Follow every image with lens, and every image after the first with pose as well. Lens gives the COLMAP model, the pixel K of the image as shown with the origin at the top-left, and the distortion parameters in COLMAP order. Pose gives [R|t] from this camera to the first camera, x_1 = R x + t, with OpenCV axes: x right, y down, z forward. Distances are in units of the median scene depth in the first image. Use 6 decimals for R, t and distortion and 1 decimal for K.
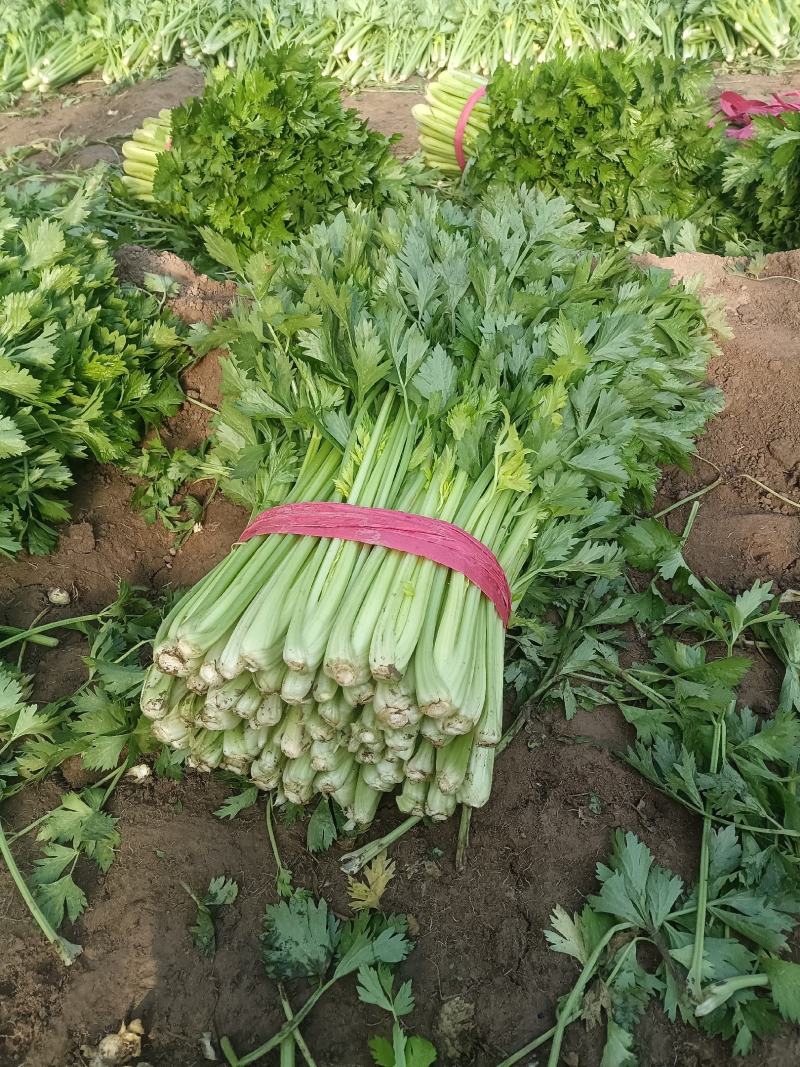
lens RADIAL K [[760.9, 0, 400.0], [0, 760.9, 533.5], [0, 0, 1]] dist [0.022278, -0.027559]
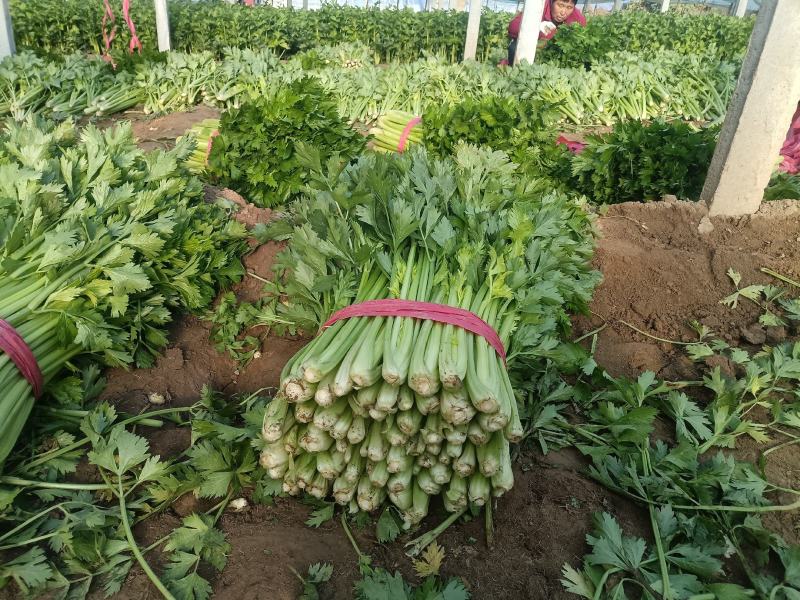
lens RADIAL K [[572.3, 0, 400.0], [0, 572.3, 300.0], [0, 0, 1]] dist [0.009778, -0.007350]
pose [[0.989661, 0.018490, 0.142233, -0.204102], [0.020616, 0.963021, -0.268637, 0.235393], [-0.141940, 0.268792, 0.952683, -0.079790]]
